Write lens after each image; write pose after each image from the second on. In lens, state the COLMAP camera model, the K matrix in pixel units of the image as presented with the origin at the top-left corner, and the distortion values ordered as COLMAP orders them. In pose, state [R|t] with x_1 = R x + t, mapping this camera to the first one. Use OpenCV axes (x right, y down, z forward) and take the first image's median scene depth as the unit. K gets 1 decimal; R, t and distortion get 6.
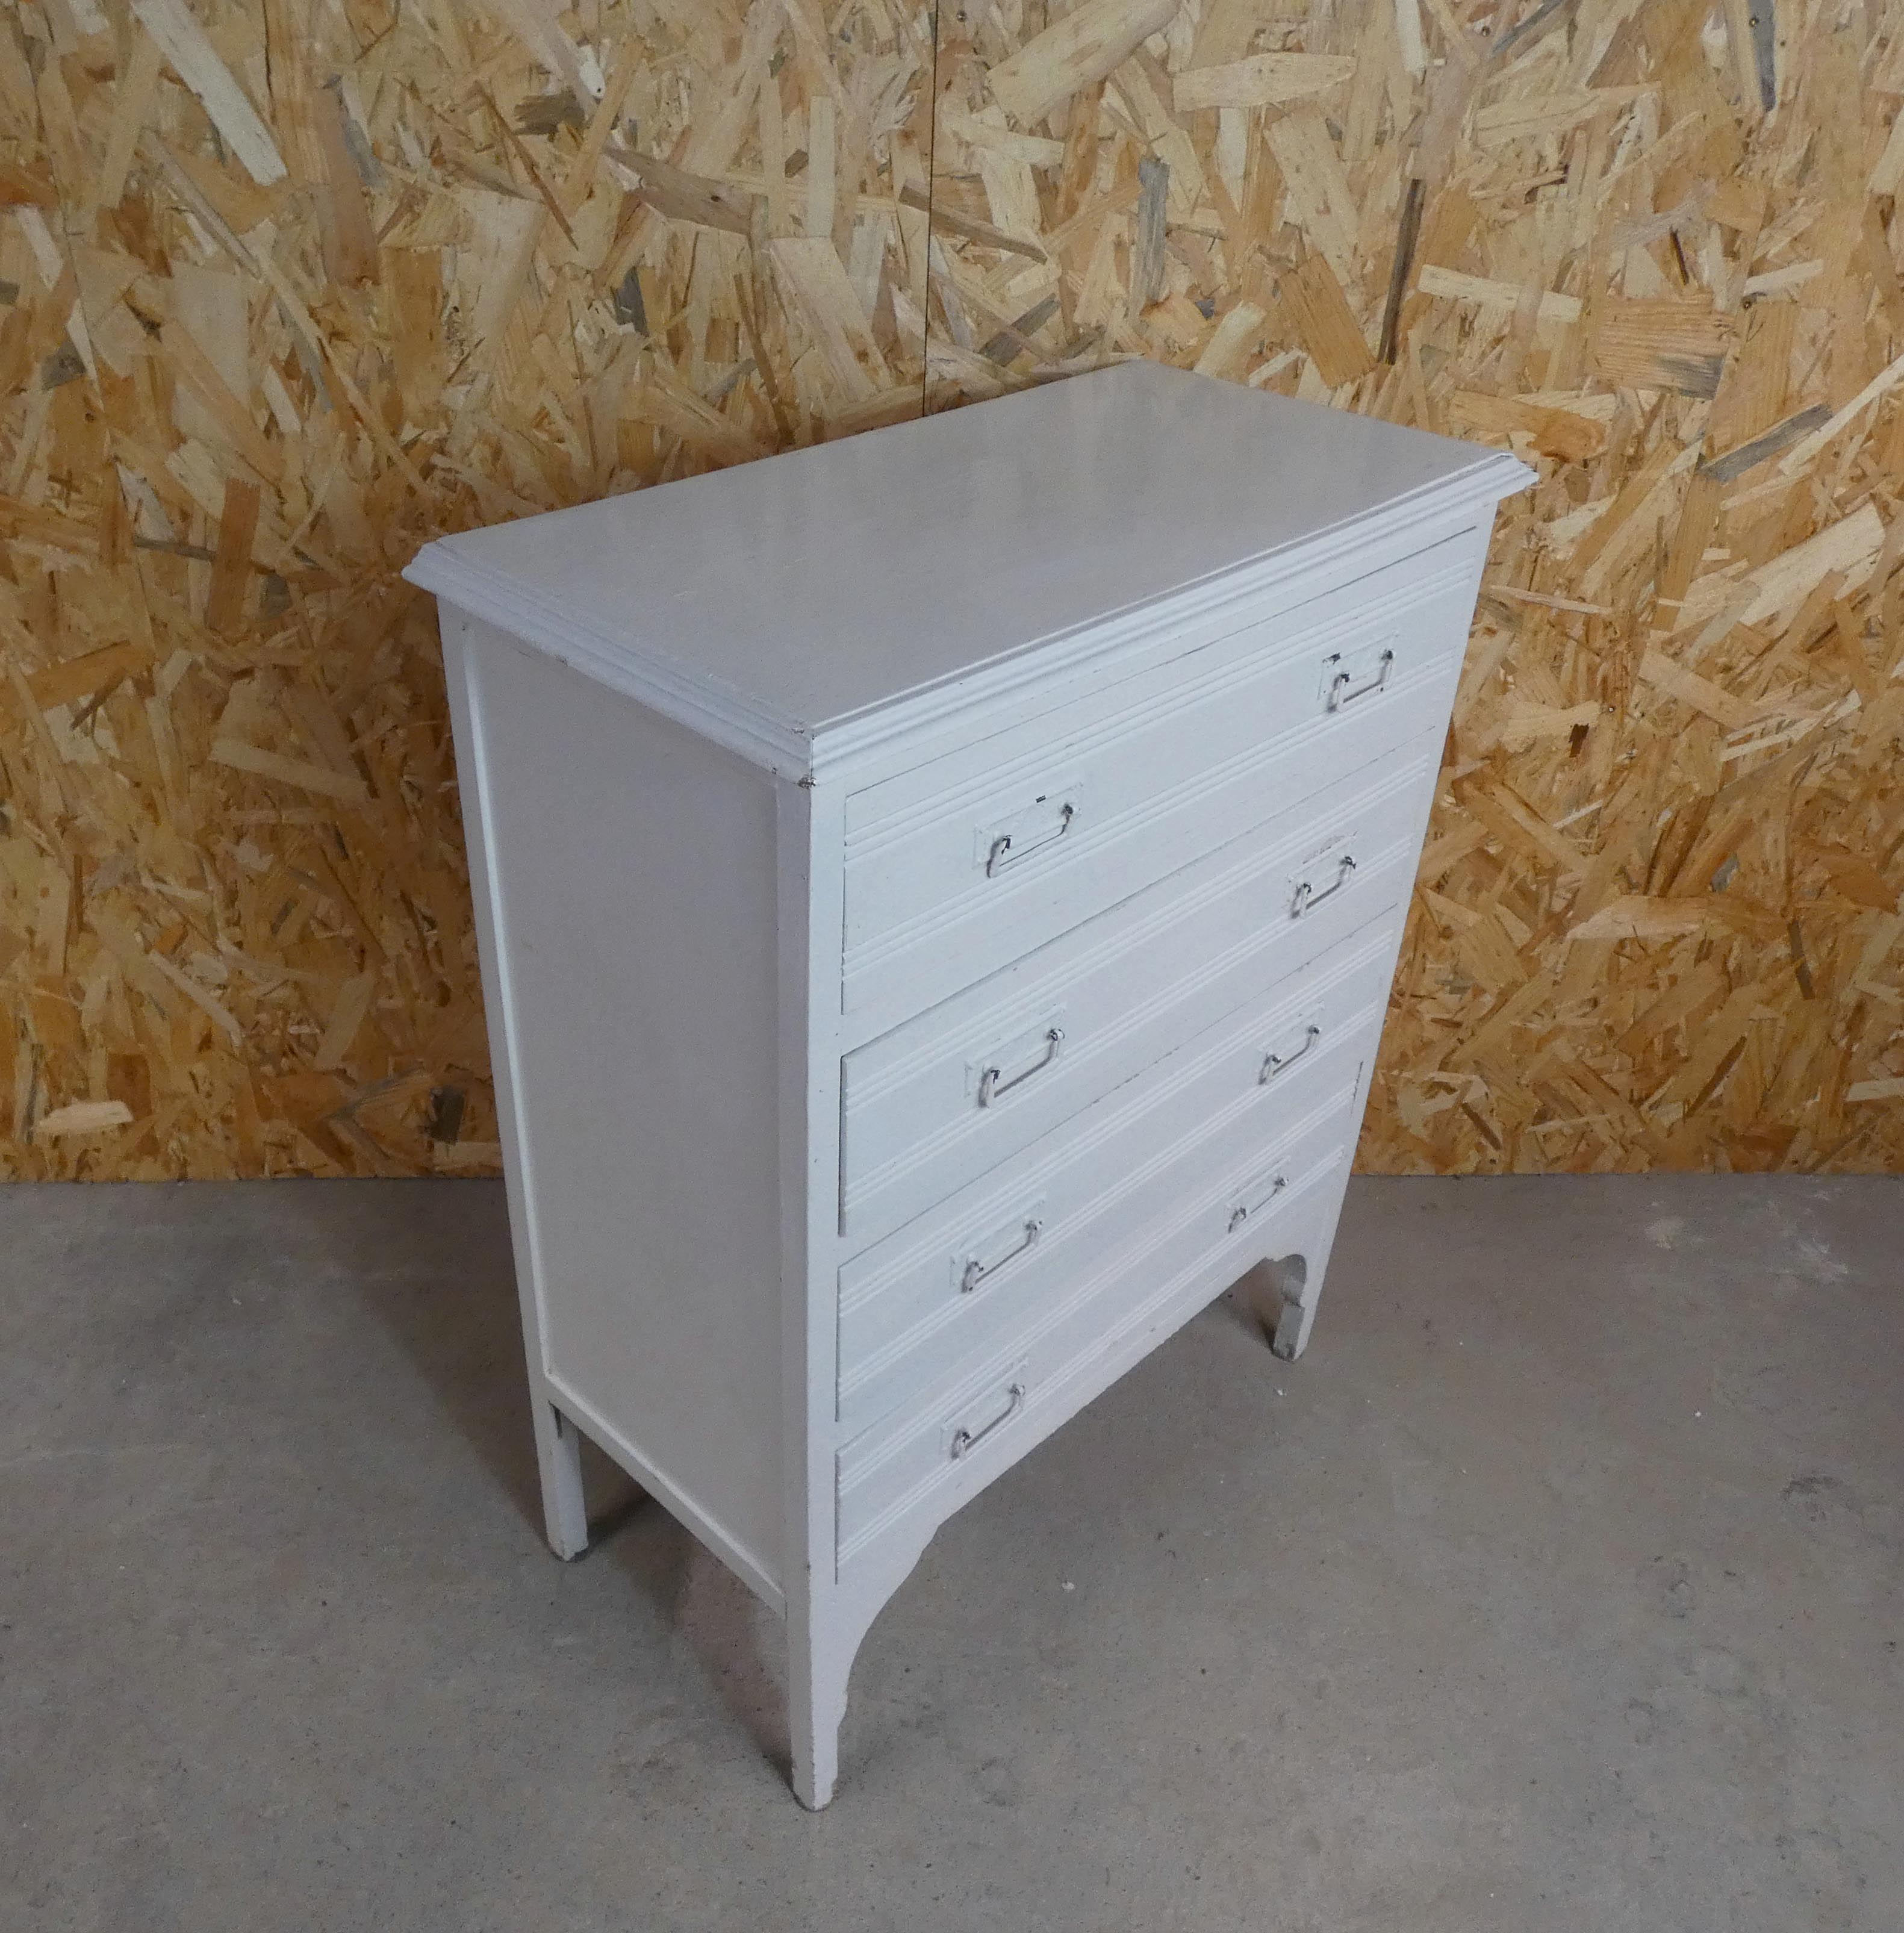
lens RADIAL K [[1803.9, 0, 926.2], [0, 1803.9, 945.2], [0, 0, 1]] dist [-0.010751, 0.000000]
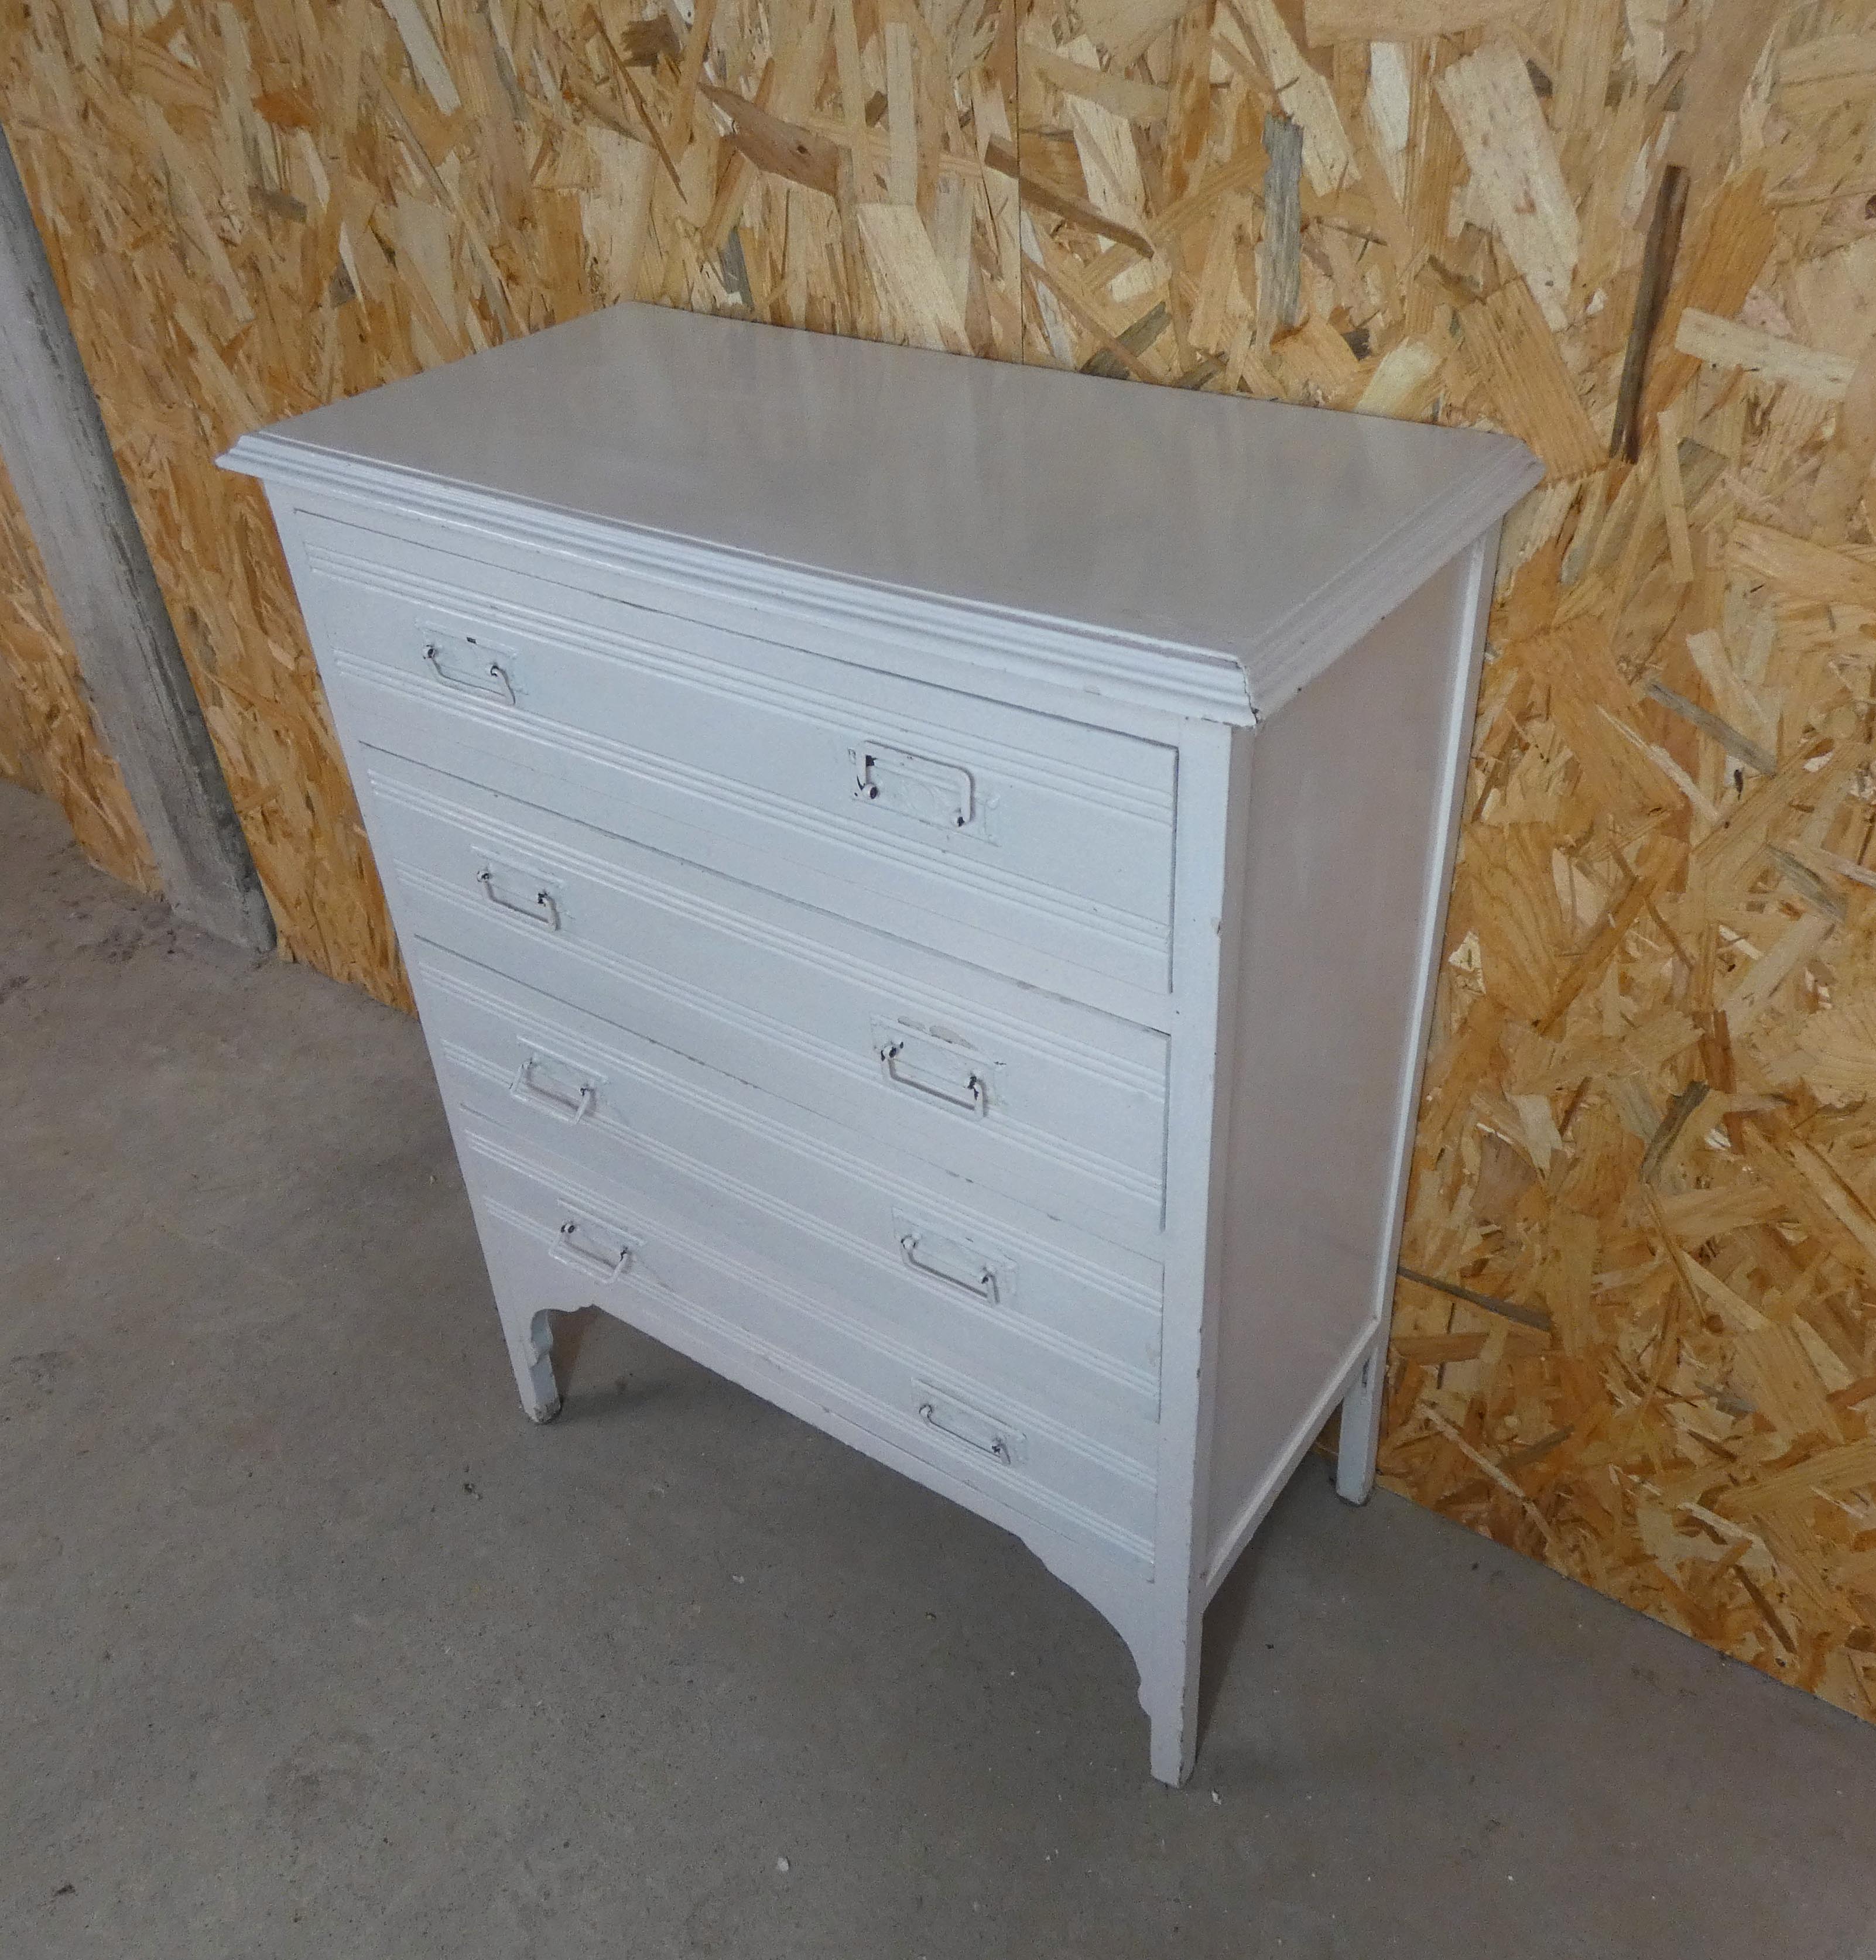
lens RADIAL K [[1730.2, 0, 957.0], [0, 1730.2, 983.1], [0, 0, 1]] dist [-0.007943, -0.003245]
pose [[0.782480, 0.303755, -0.543561, 0.464394], [-0.275165, 0.951764, 0.135756, -0.167837], [0.558578, 0.043343, 0.828319, 0.377612]]
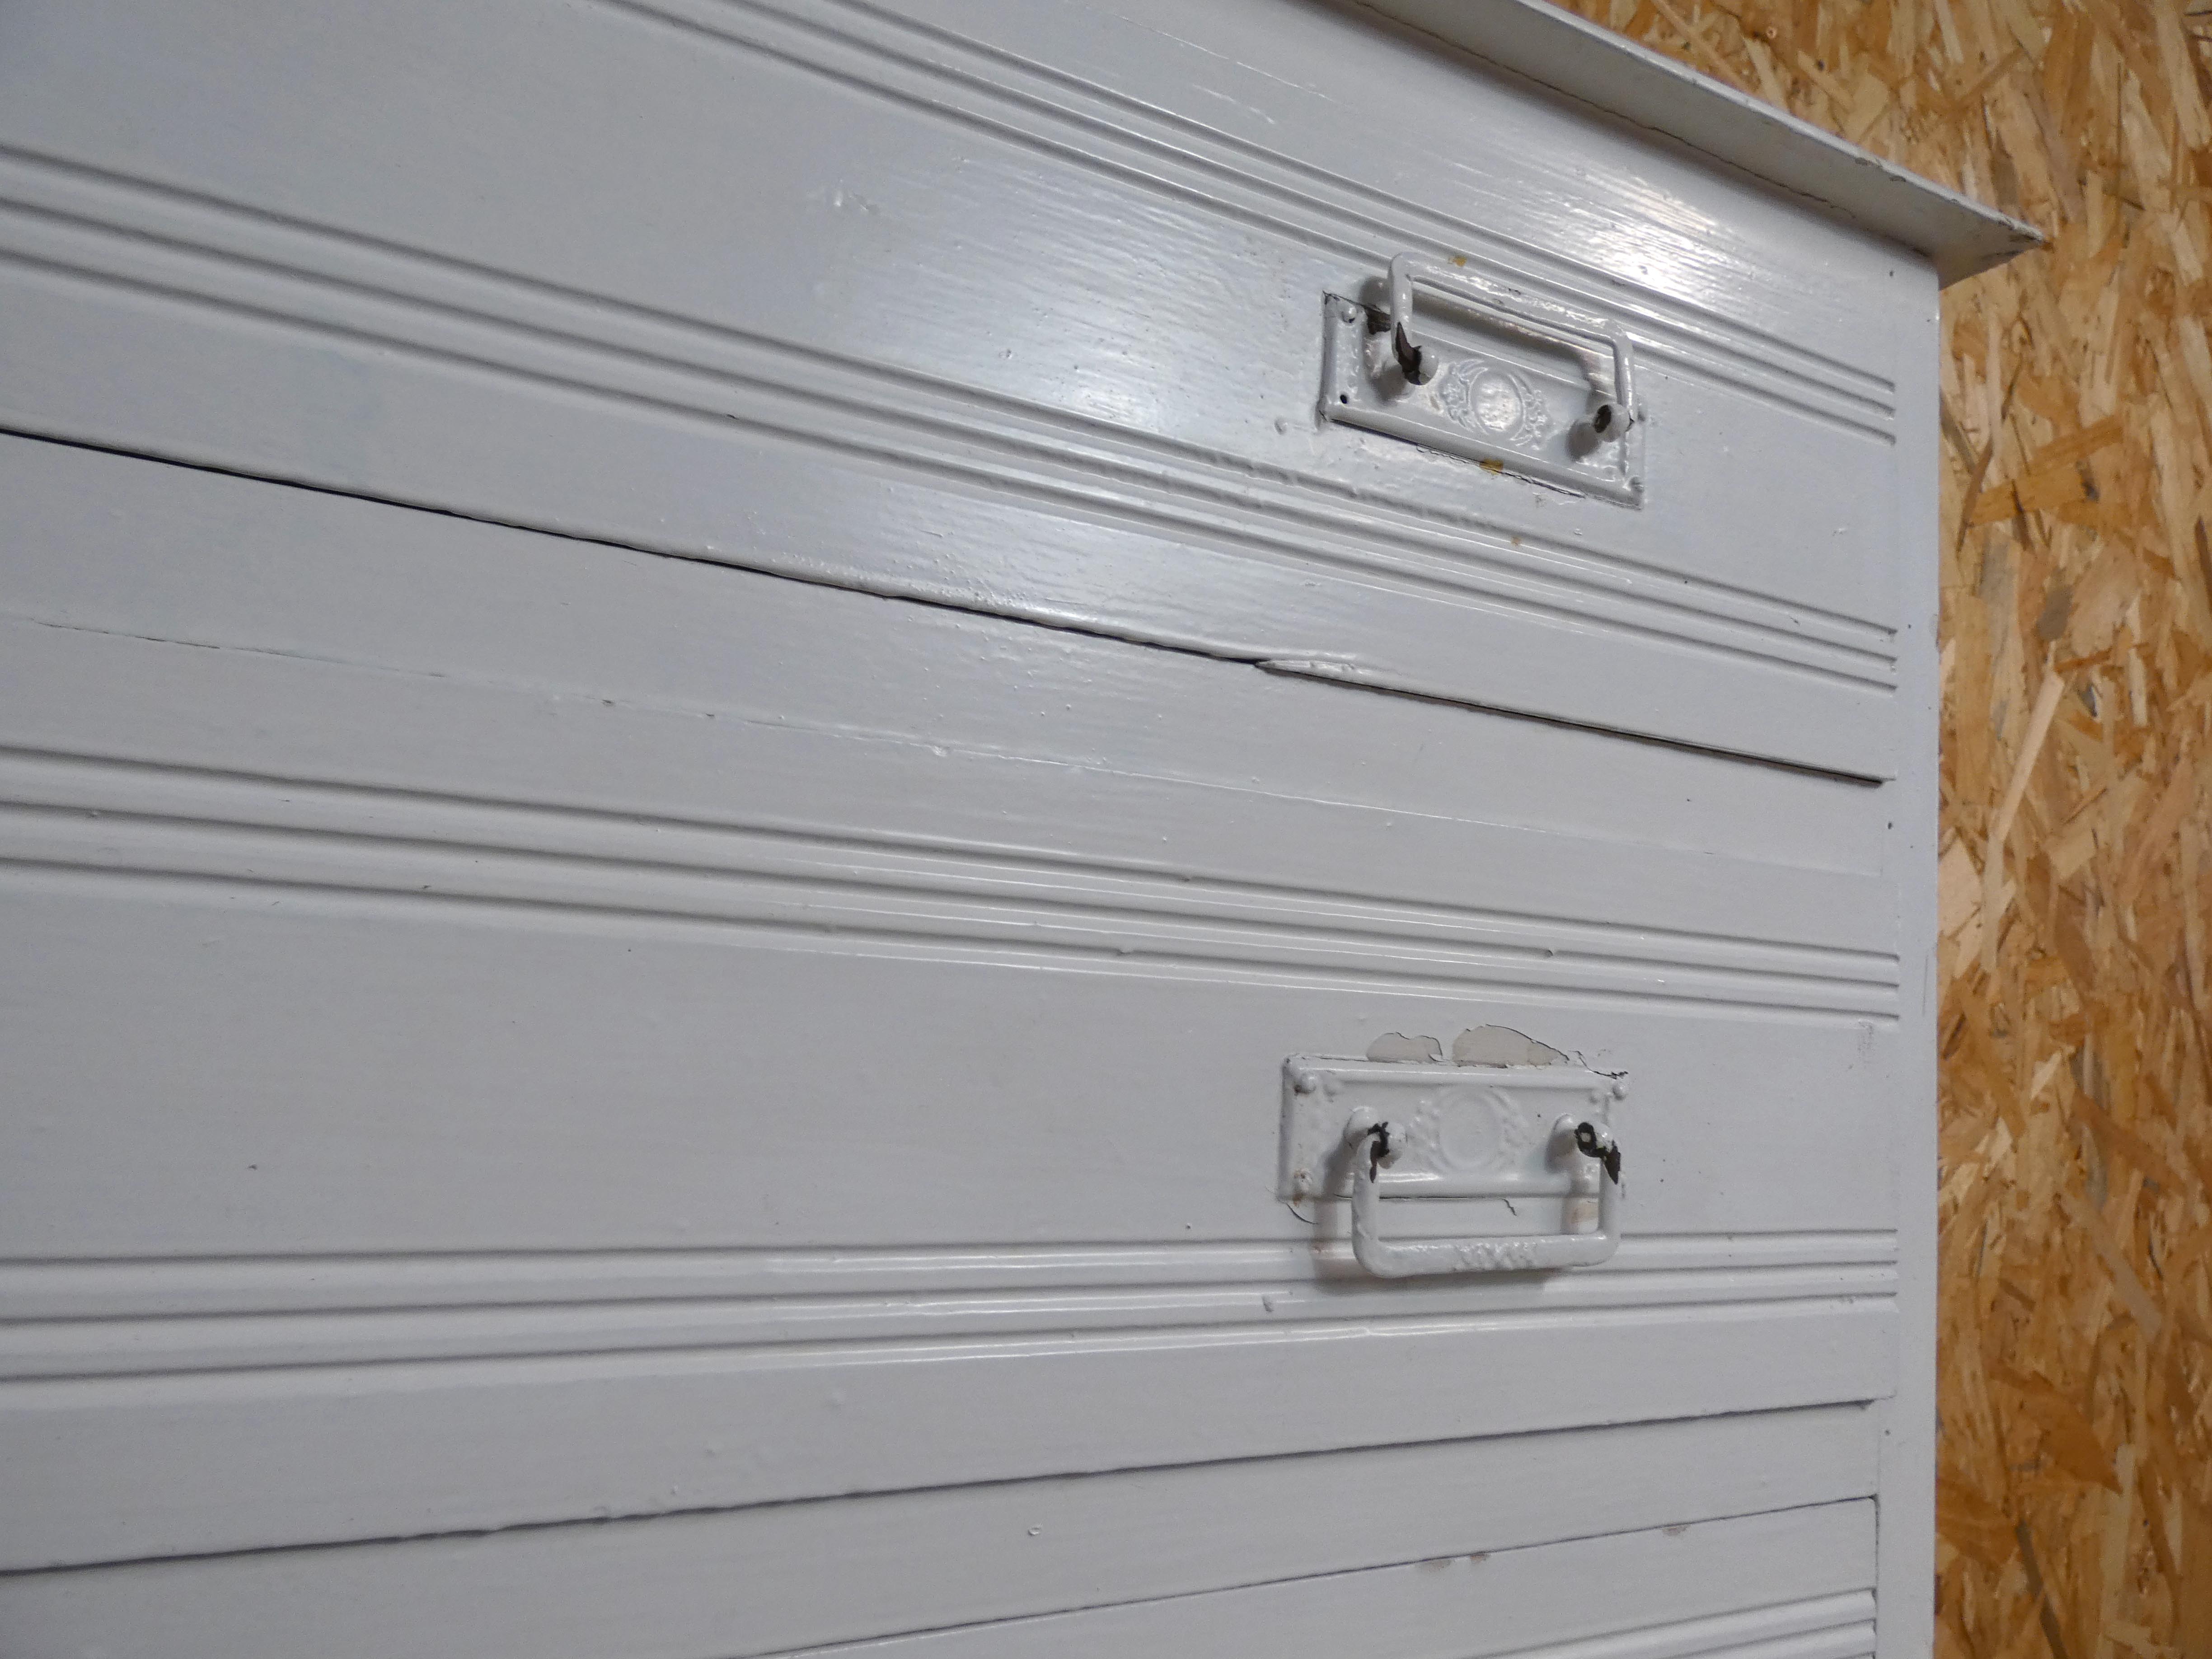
lens RADIAL K [[1331.8, 0, 1113.3], [0, 1331.8, 823.9], [0, 0, 1]] dist [-0.016666, 0.009151]
pose [[0.928471, 0.076455, 0.363450, -0.004979], [0.165985, 0.790001, -0.590210, 0.017604], [-0.332250, 0.608320, 0.720803, 0.761736]]
